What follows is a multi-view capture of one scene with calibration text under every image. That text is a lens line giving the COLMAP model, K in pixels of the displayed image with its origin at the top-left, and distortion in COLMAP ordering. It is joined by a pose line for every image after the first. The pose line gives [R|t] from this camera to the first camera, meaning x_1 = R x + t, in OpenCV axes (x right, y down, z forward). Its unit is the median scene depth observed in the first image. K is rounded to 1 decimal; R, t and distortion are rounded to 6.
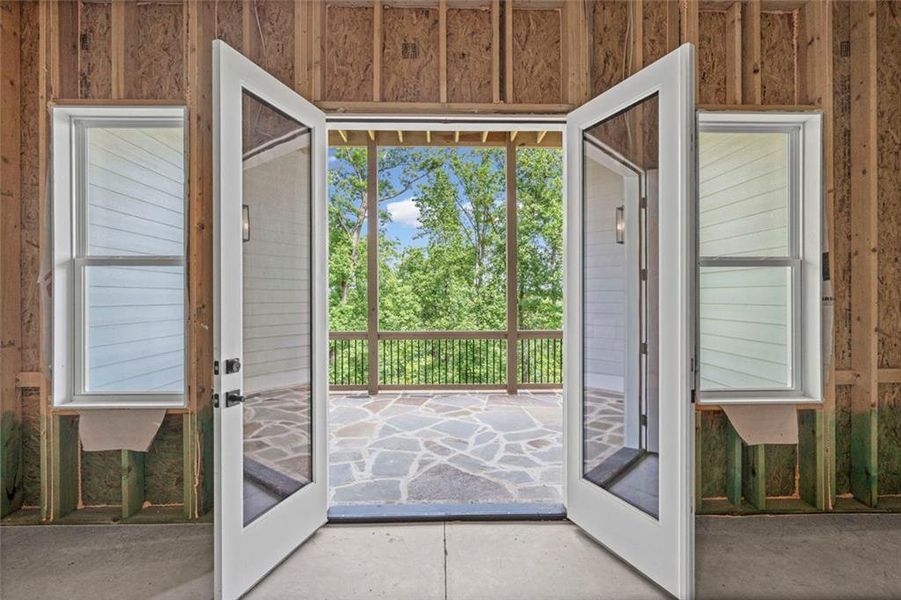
lens RADIAL K [[408.9, 0, 446.5], [0, 408.9, 296.8], [0, 0, 1]] dist [-0.002235, 0.001524]
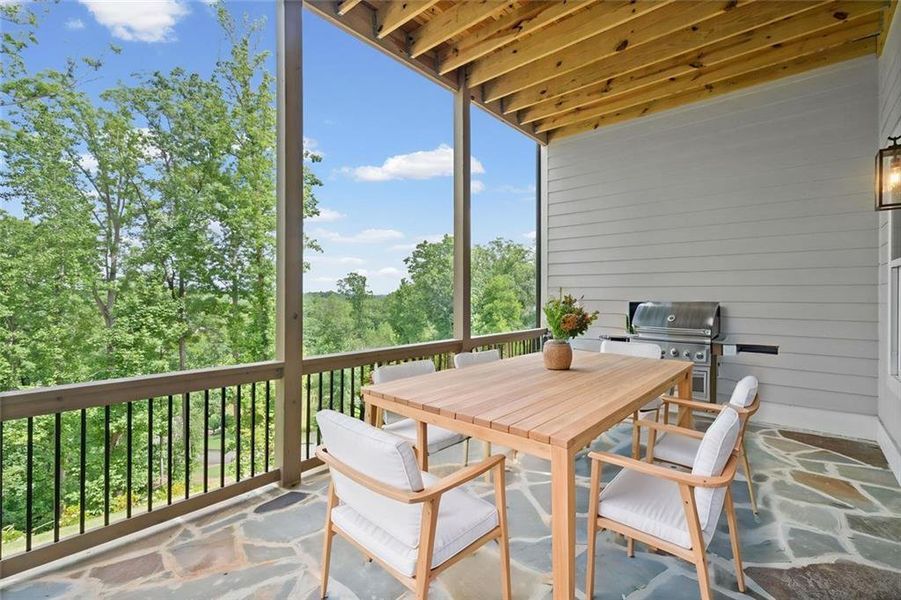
lens RADIAL K [[408.9, 0, 444.2], [0, 408.9, 296.4], [0, 0, 1]] dist [-0.002235, 0.001524]
pose [[0.682066, 0.001916, 0.731288, -0.066131], [-0.003988, 0.999991, 0.001099, 0.000664], [-0.731279, -0.003666, 0.682068, 0.081027]]
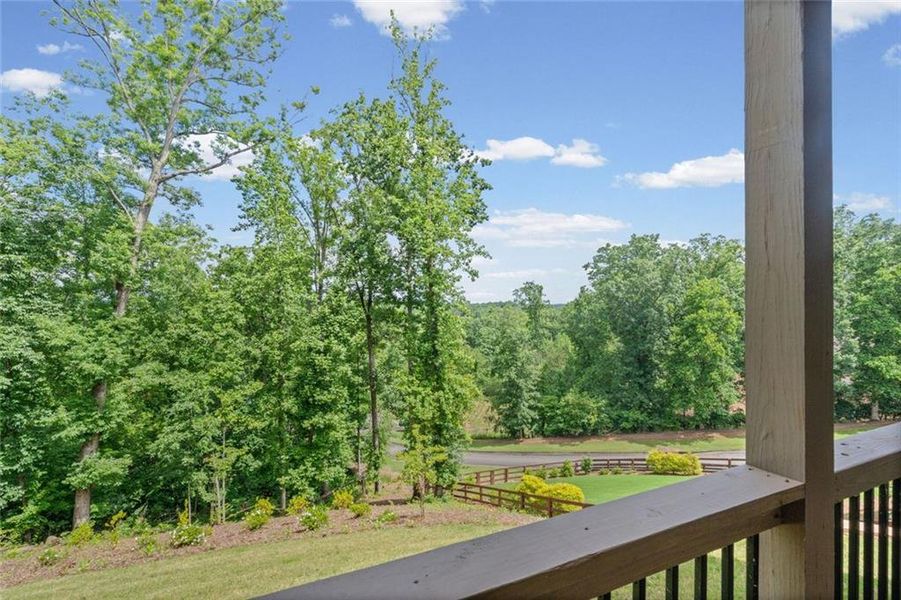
lens RADIAL K [[408.9, 0, 444.6], [0, 408.9, 305.1], [0, 0, 1]] dist [-0.002235, 0.001524]
pose [[0.923544, -0.002033, 0.383487, -0.009144], [0.002665, 0.999996, -0.001116, 0.001564], [-0.383483, 0.002053, 0.923546, 0.142154]]
